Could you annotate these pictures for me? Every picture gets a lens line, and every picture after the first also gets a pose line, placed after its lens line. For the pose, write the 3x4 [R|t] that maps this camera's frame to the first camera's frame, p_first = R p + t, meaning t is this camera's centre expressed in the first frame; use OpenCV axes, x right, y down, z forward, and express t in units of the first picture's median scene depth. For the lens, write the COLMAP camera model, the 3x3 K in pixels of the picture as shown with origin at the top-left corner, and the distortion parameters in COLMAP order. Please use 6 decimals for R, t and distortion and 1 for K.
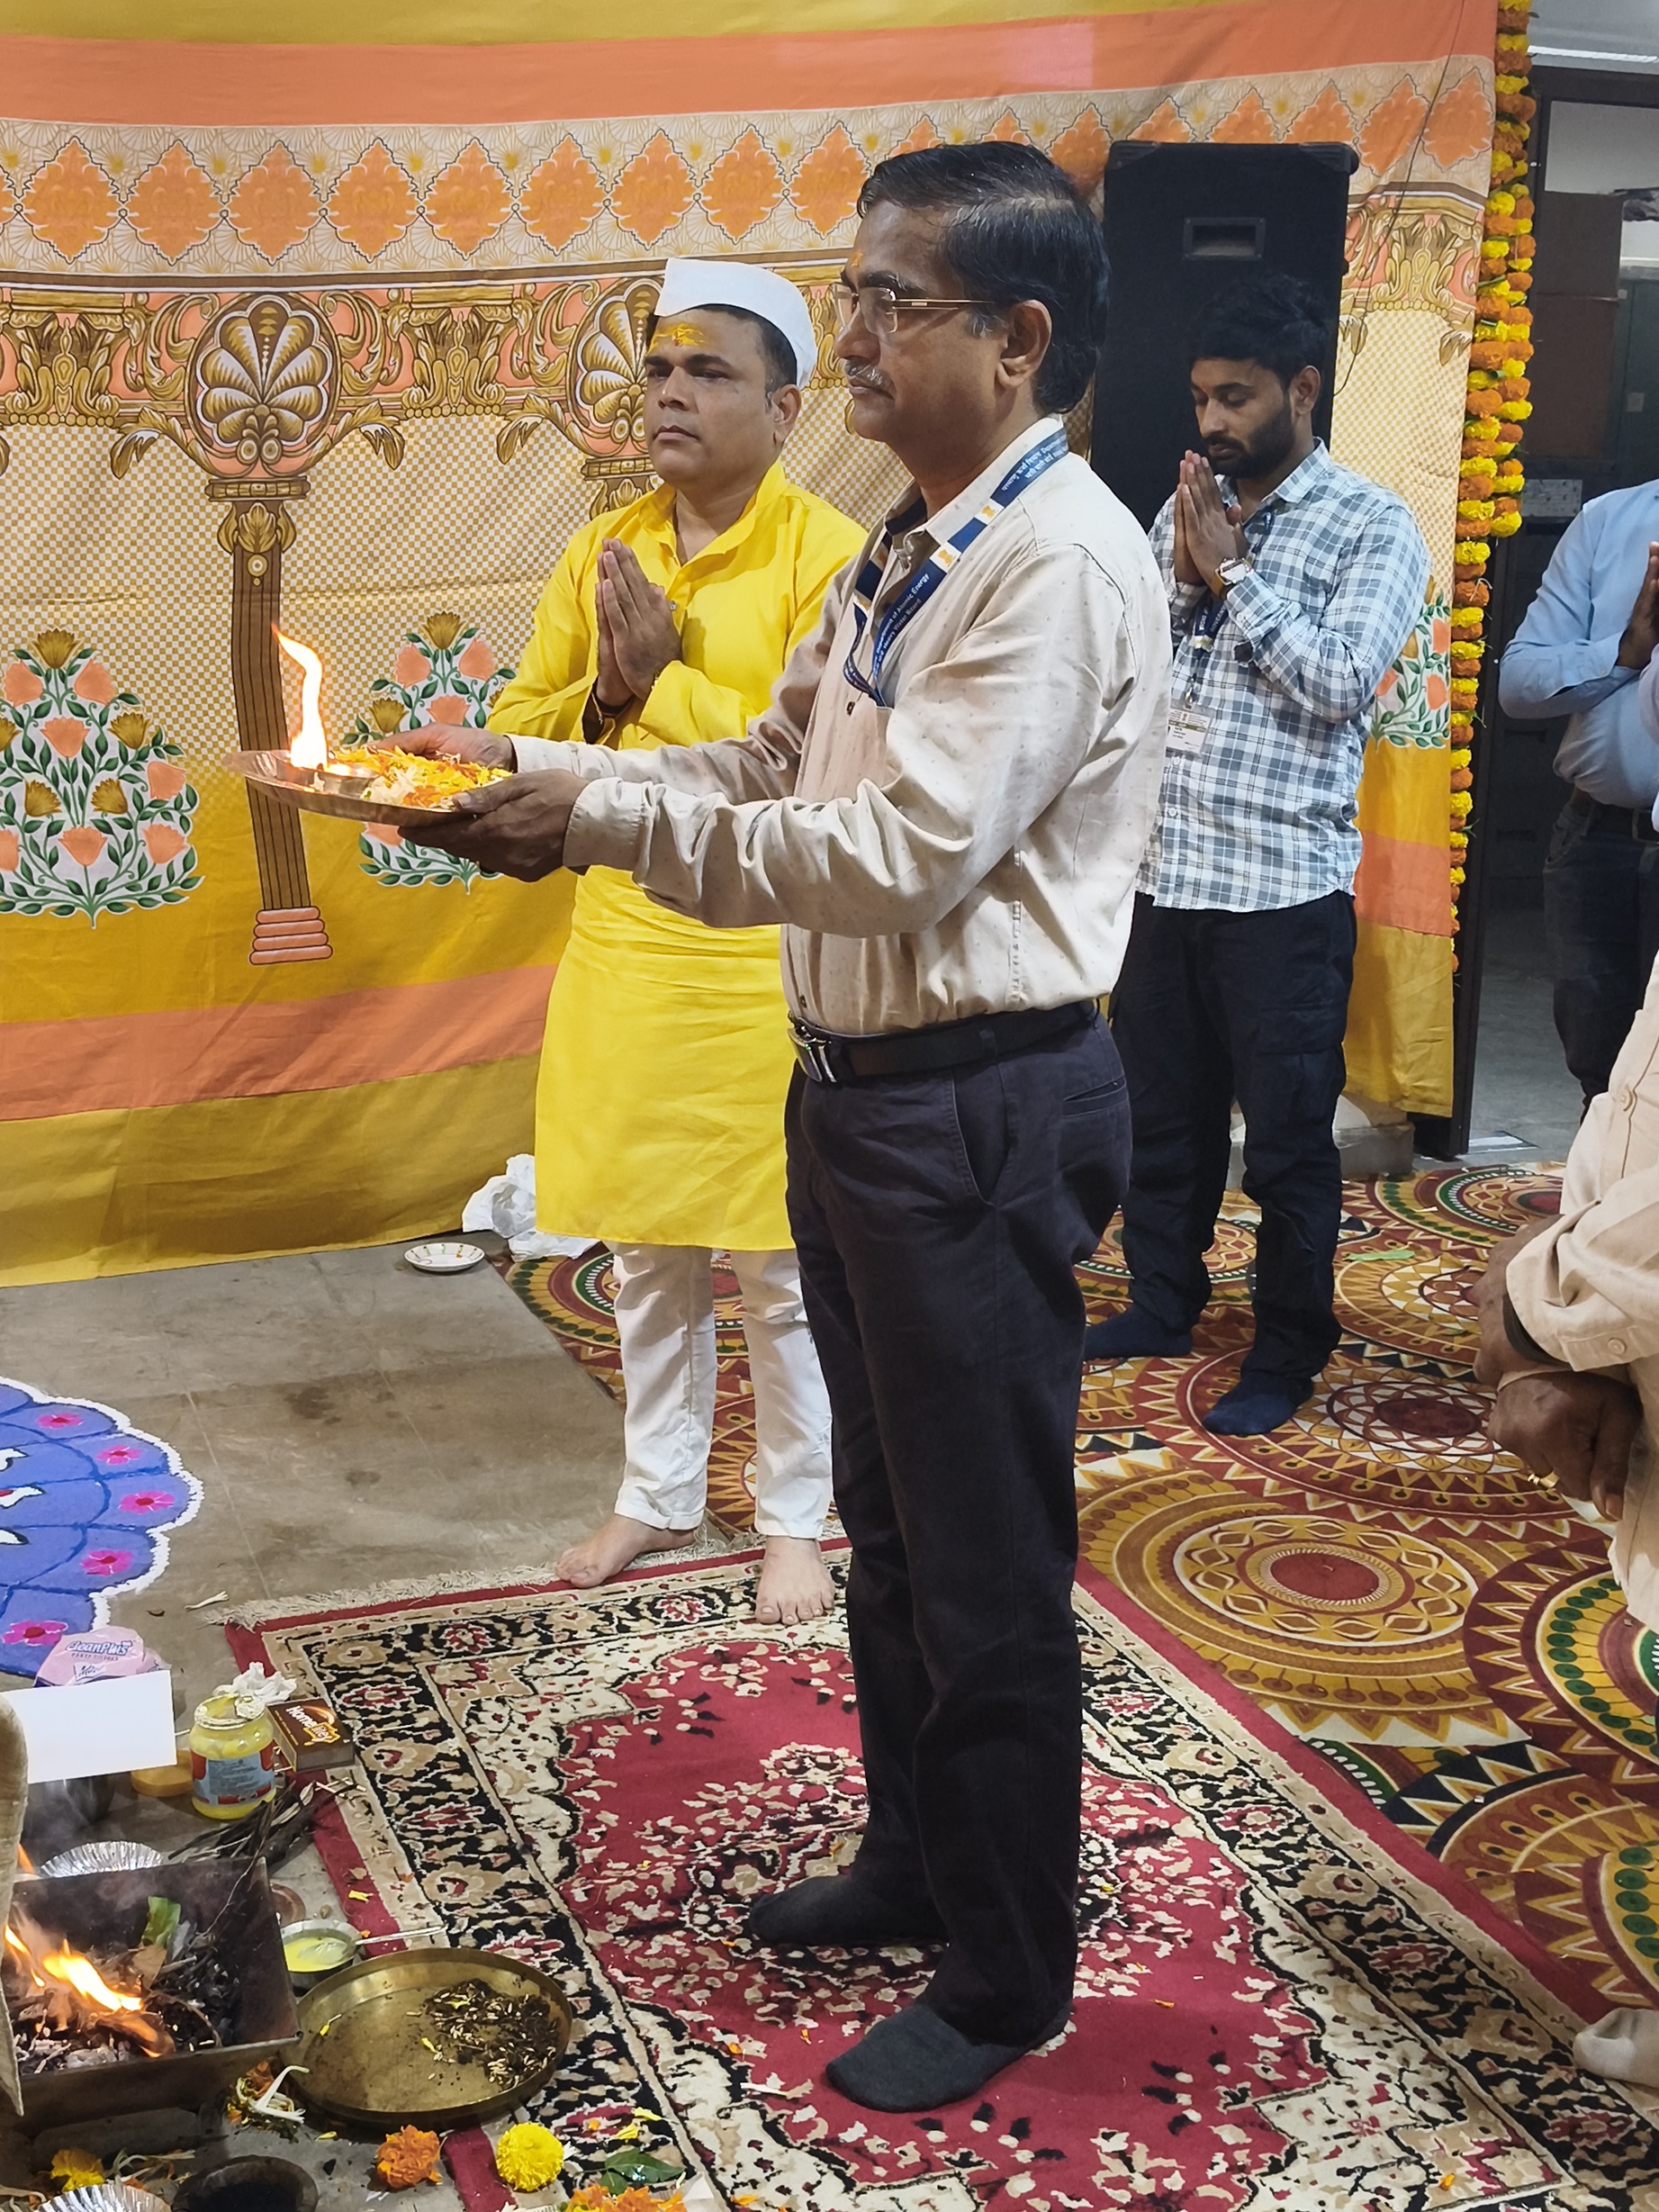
lens RADIAL K [[2715.1, 0, 829.5], [0, 2715.1, 1106.0], [0, 0, 1]] dist [0.203496, -0.663458]
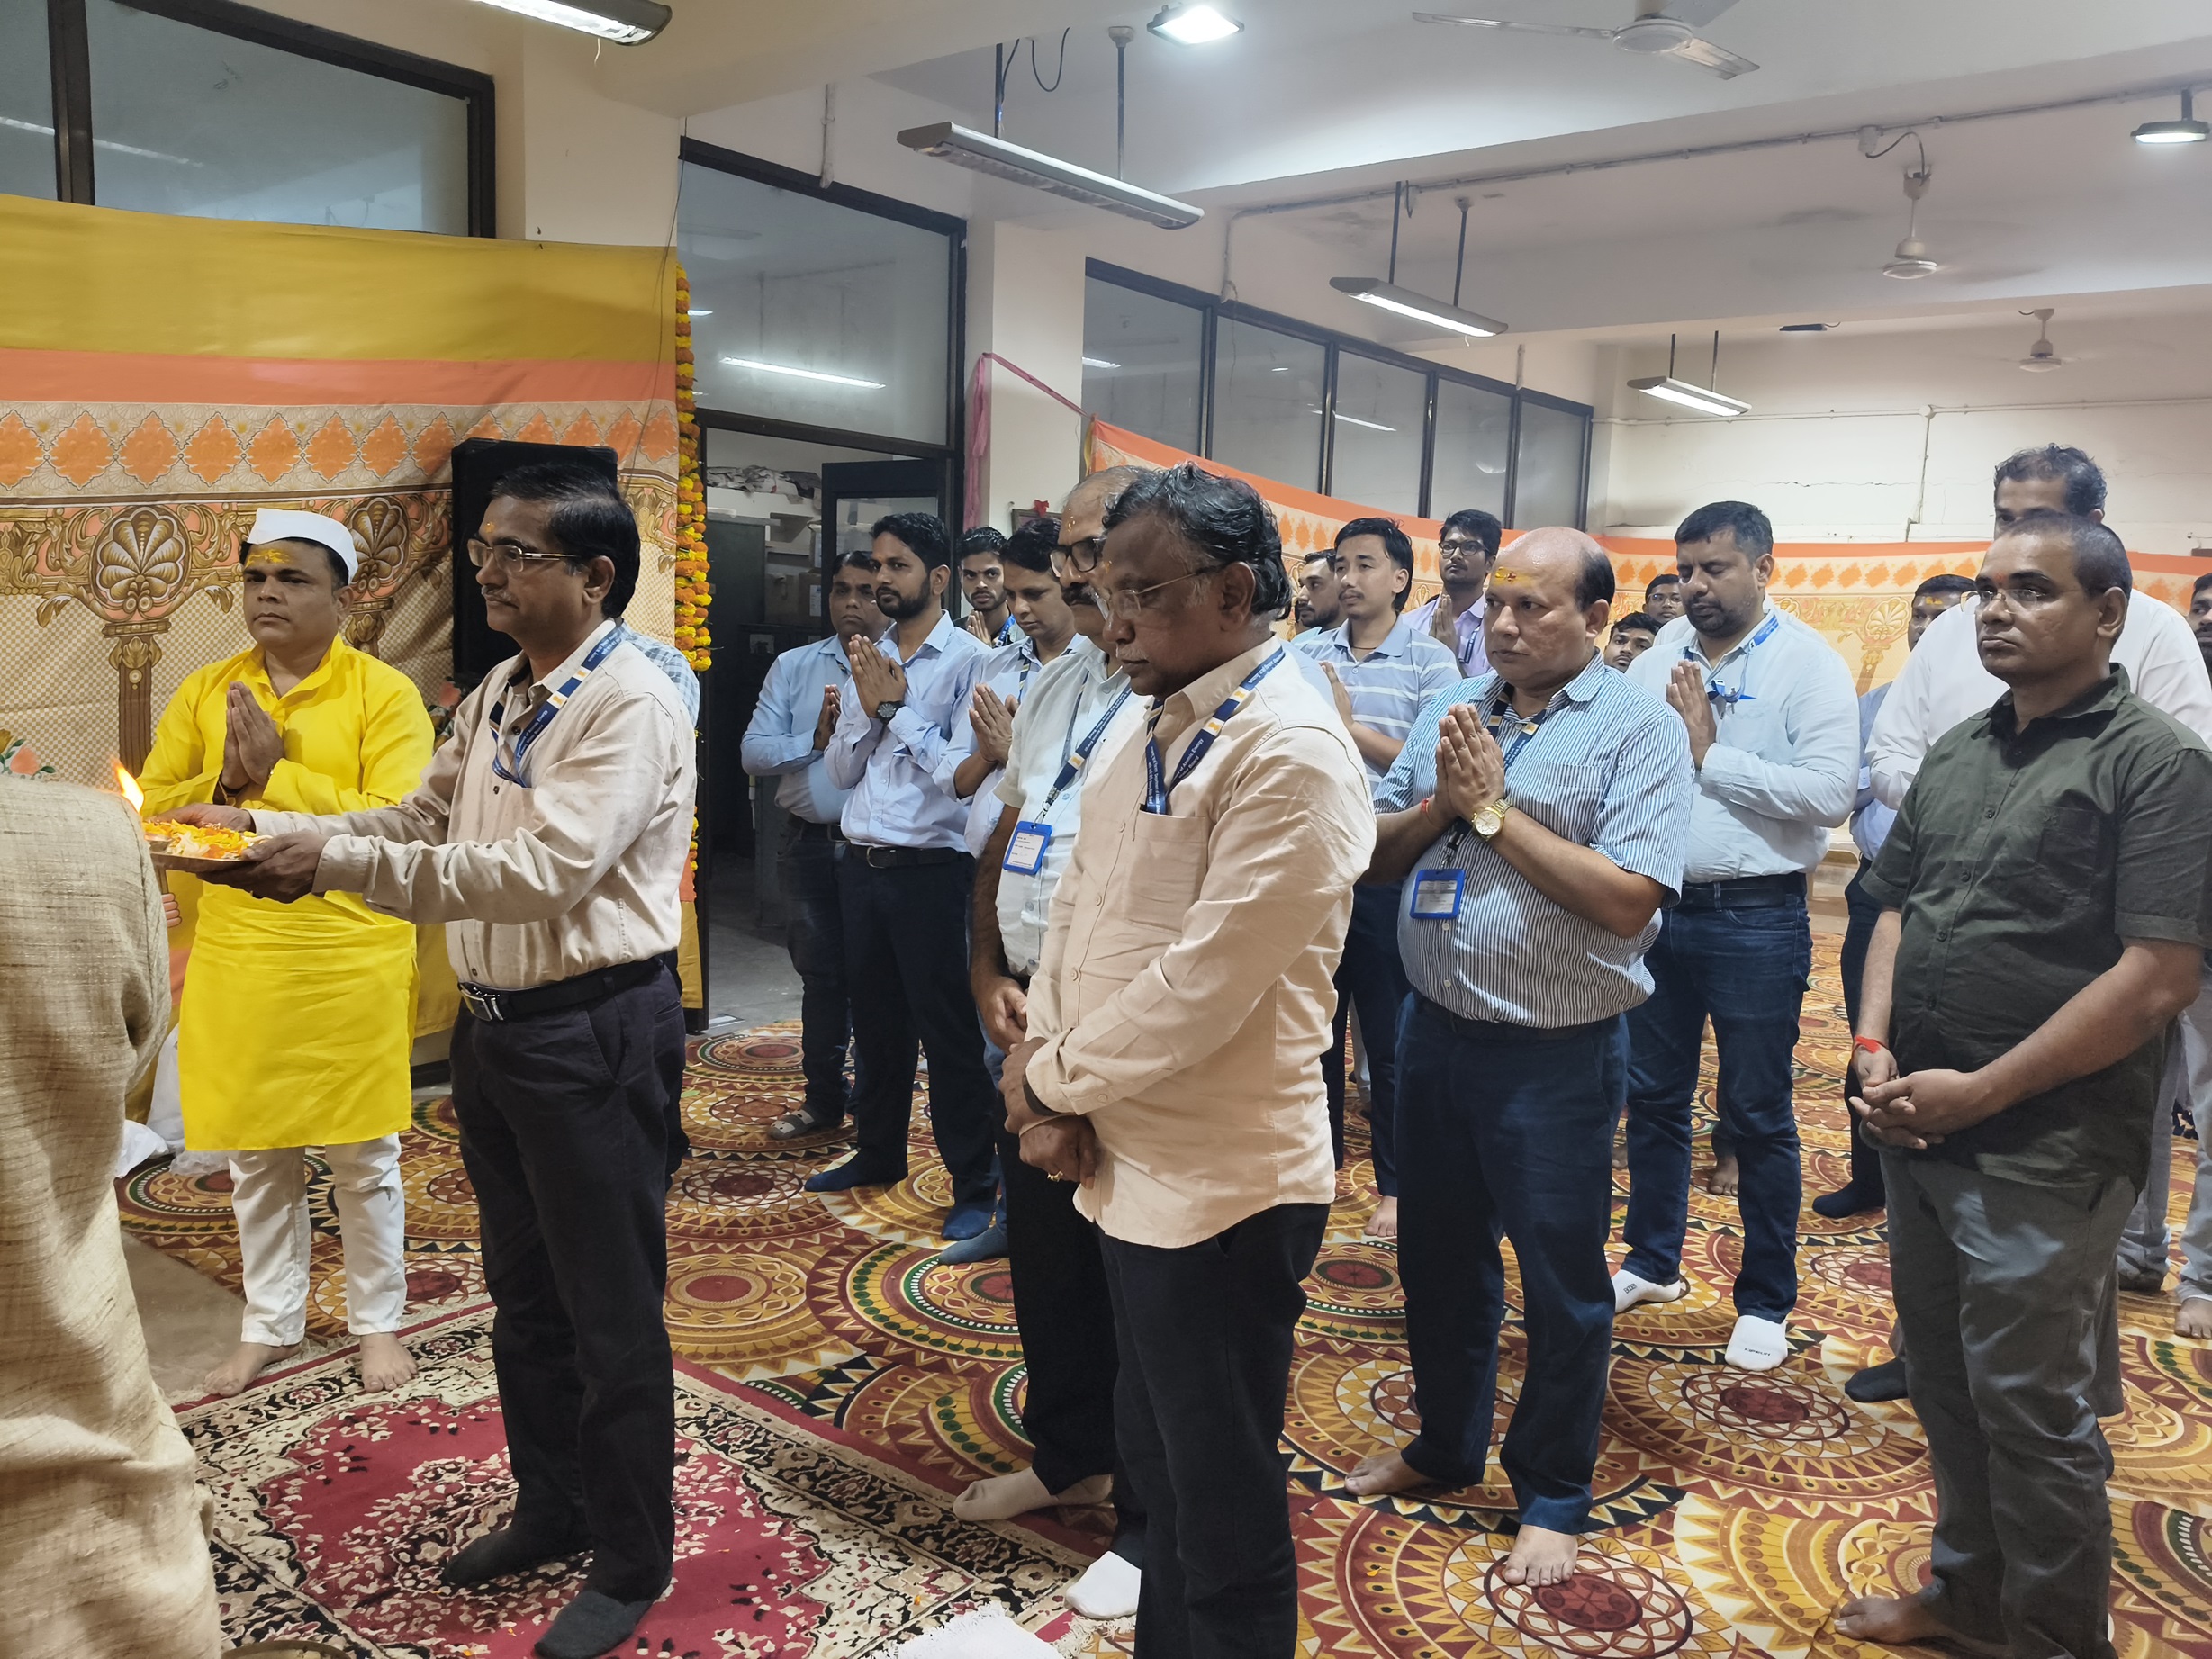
lens RADIAL K [[1683.7, 0, 1108.9], [0, 1683.7, 815.9], [0, 0, 1]] dist [0.038929, -0.088804]
pose [[0.852656, -0.052987, 0.519778, -0.163337], [0.109388, 0.990900, -0.078429, -0.008321], [-0.510893, 0.123730, 0.850693, -0.039413]]
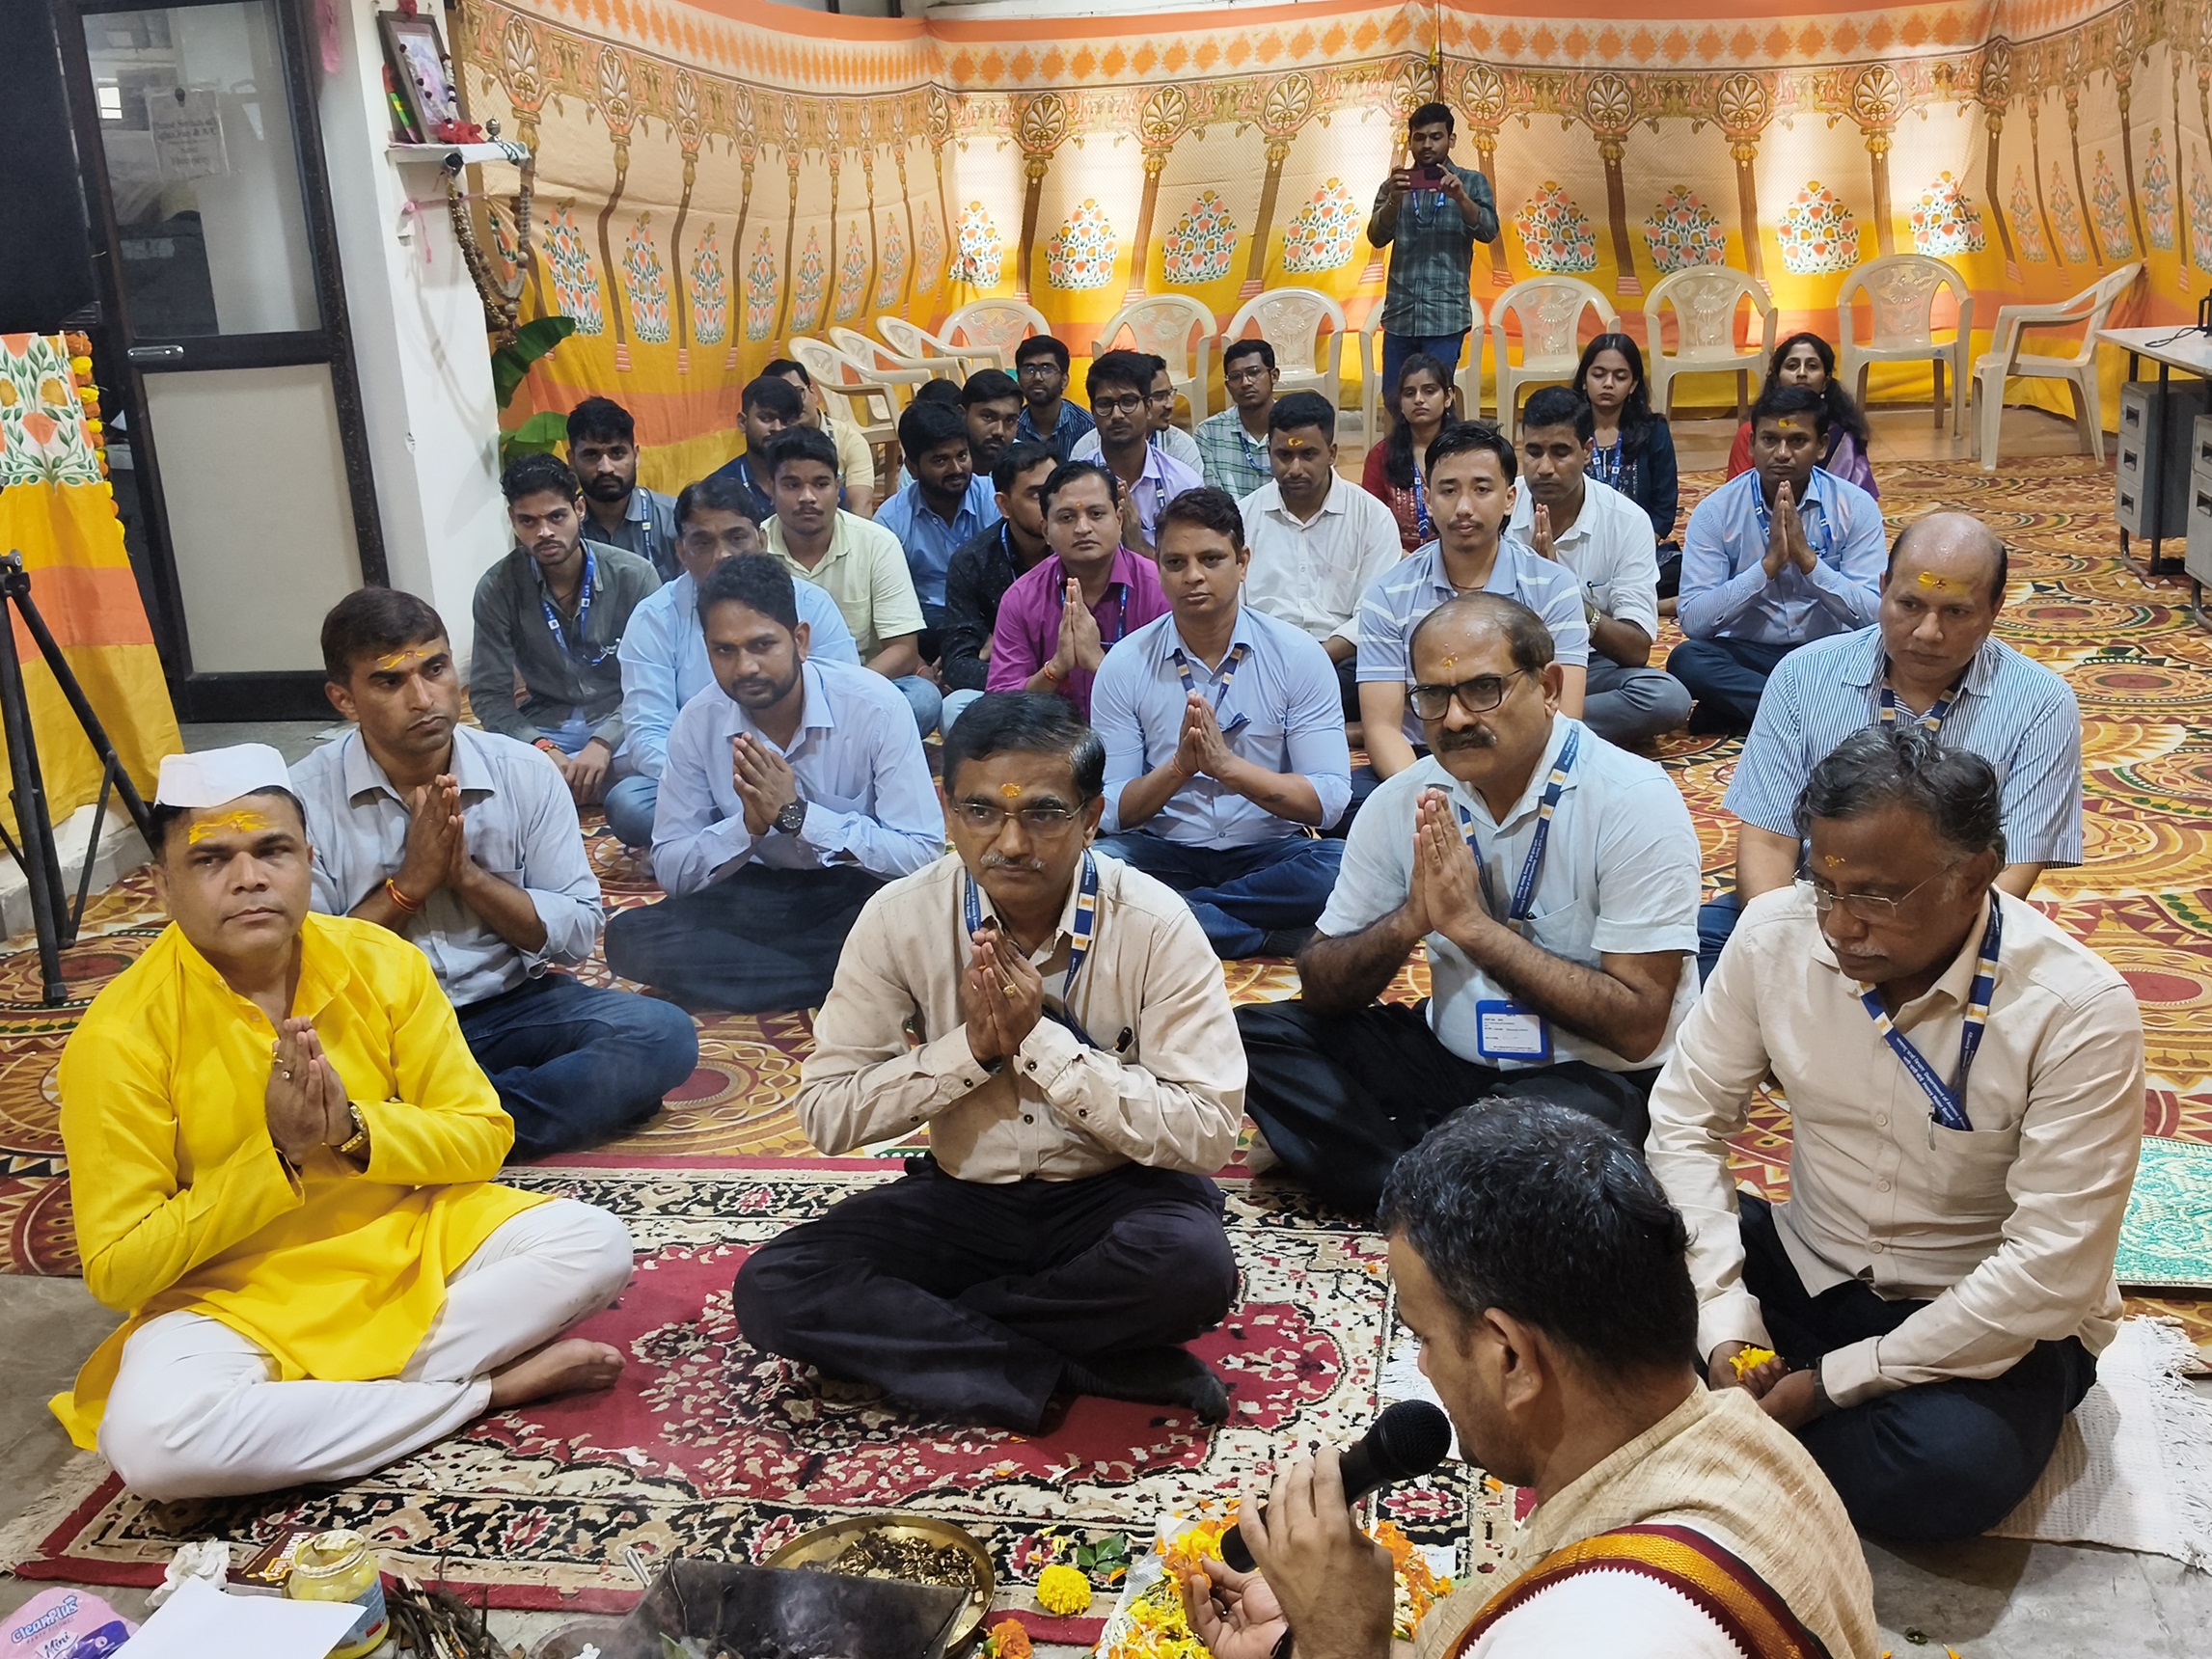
lens RADIAL K [[2226.4, 0, 1084.6], [0, 2226.4, 828.8], [0, 0, 1]] dist [0.077251, -0.173543]
pose [[0.515304, -0.294806, 0.804705, -0.620568], [0.271999, 0.946684, 0.172642, -0.081097], [-0.812698, 0.129916, 0.568018, 0.301282]]
